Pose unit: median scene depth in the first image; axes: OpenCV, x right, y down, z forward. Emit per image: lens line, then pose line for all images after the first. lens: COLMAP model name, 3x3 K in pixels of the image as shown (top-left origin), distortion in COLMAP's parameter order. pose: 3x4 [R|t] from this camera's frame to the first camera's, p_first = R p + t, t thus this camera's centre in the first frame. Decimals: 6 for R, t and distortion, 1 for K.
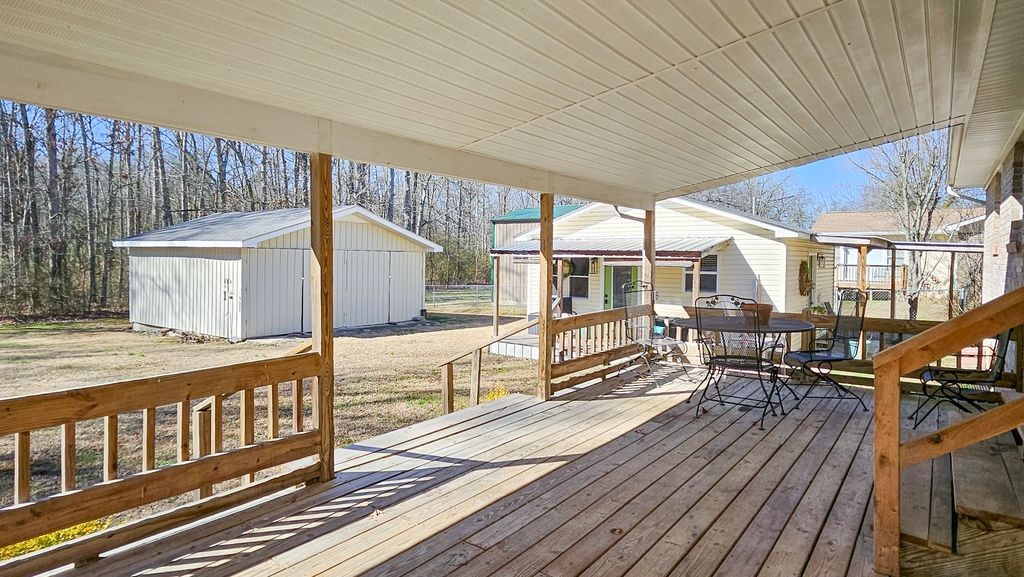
lens RADIAL K [[571.3, 0, 512.8], [0, 571.3, 287.0], [0, 0, 1]] dist [-0.001200, -0.003784]
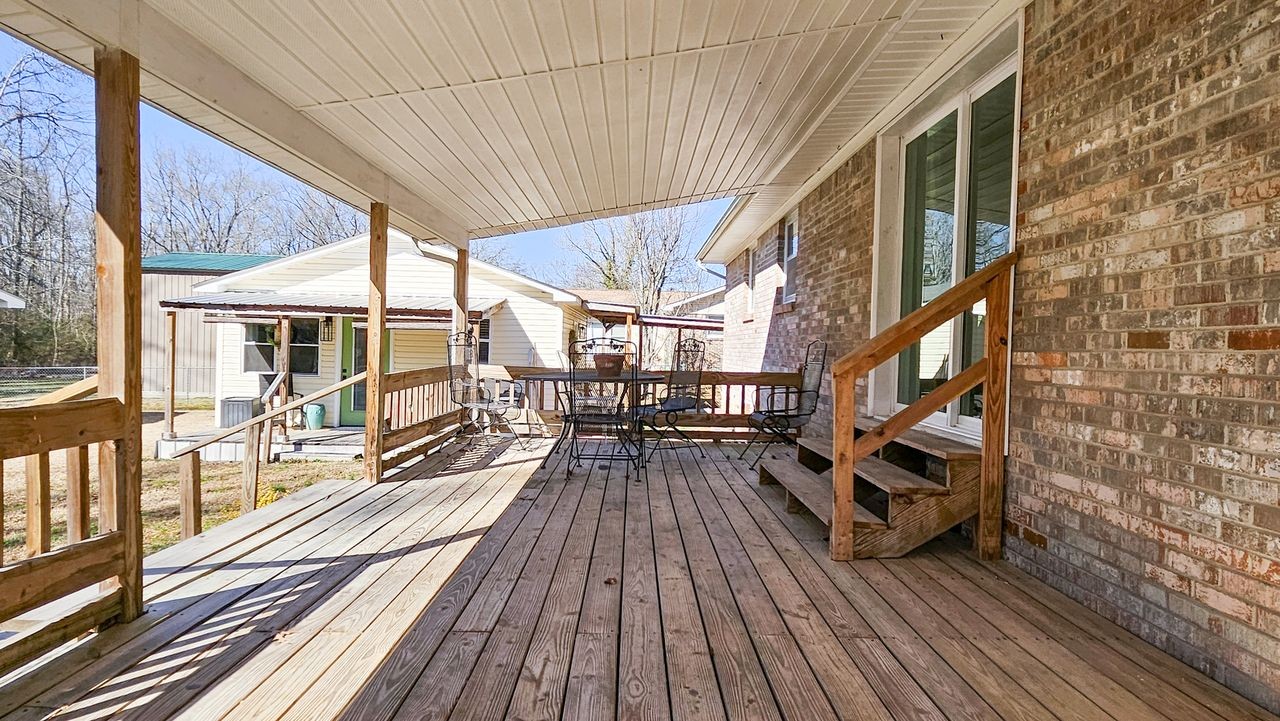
lens RADIAL K [[694.8, 0, 642.2], [0, 694.8, 363.3], [0, 0, 1]] dist [0.005083, -0.001292]
pose [[0.791400, -0.002740, 0.611292, -0.348554], [0.013781, 0.999816, -0.013361, 0.095092], [-0.611143, 0.018998, 0.791292, 0.115325]]
